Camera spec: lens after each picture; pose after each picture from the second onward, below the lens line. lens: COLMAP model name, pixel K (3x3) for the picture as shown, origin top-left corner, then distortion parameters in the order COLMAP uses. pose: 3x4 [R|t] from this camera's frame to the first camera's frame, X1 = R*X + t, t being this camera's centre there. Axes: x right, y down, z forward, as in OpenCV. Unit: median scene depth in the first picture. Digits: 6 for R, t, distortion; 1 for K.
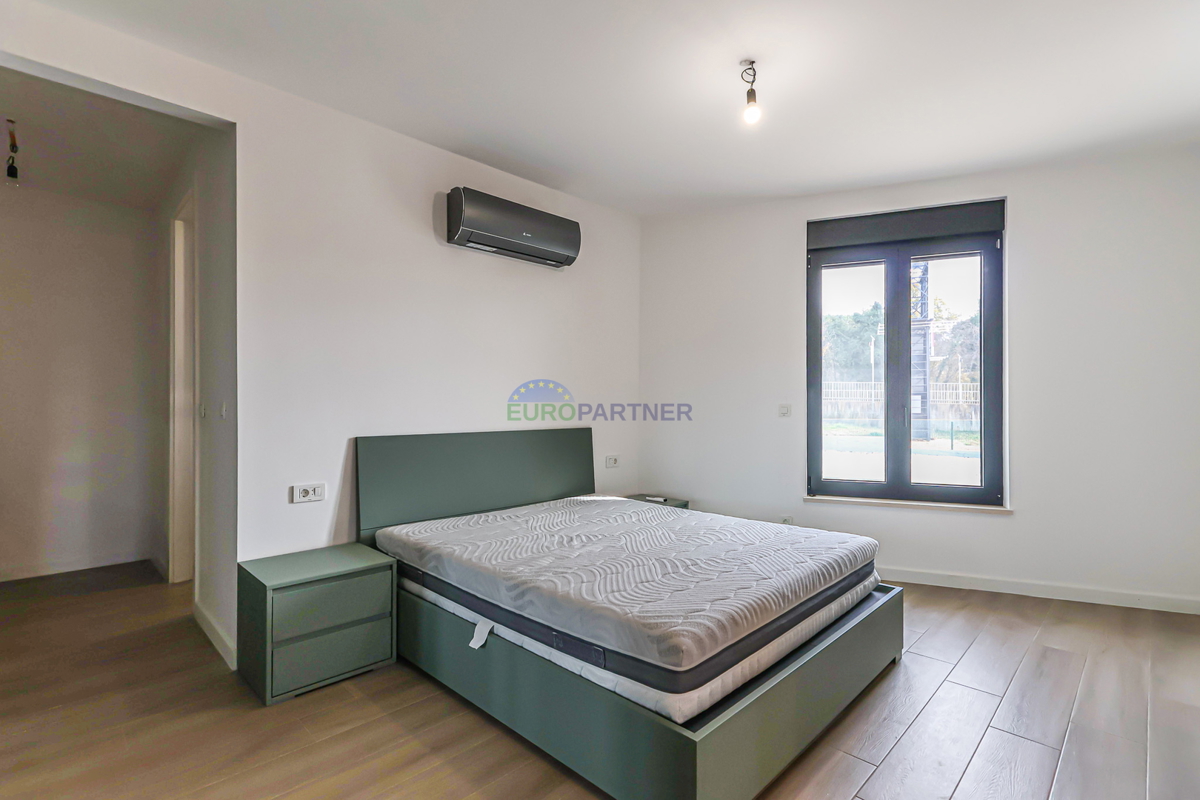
lens RADIAL K [[570.1, 0, 600.0], [0, 570.1, 400.0], [0, 0, 1]] dist [-0.000811, -0.000110]
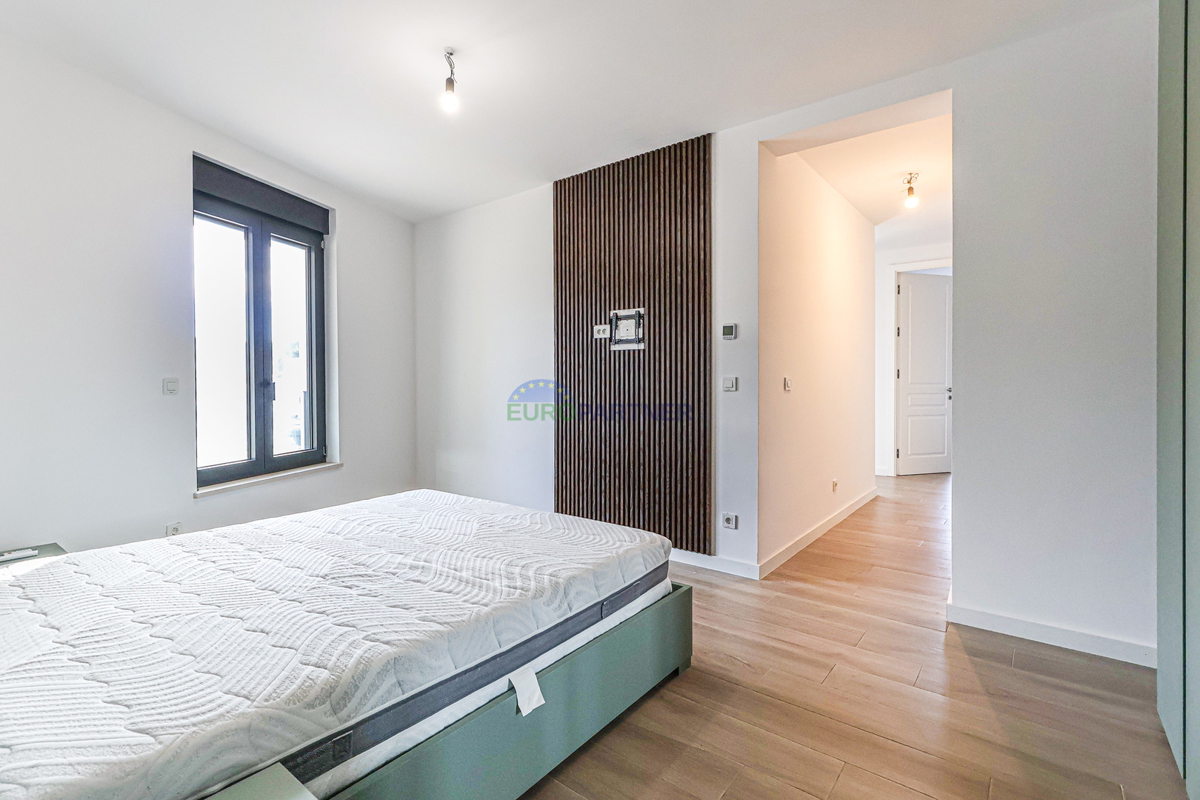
lens RADIAL K [[559.2, 0, 585.2], [0, 559.2, 378.7], [0, 0, 1]] dist [0.020107, -0.000182]
pose [[-0.093059, -0.003286, 0.995655, -0.520521], [-0.001545, 0.999994, 0.003156, 0.003387], [-0.995659, -0.001245, -0.093064, 0.549646]]
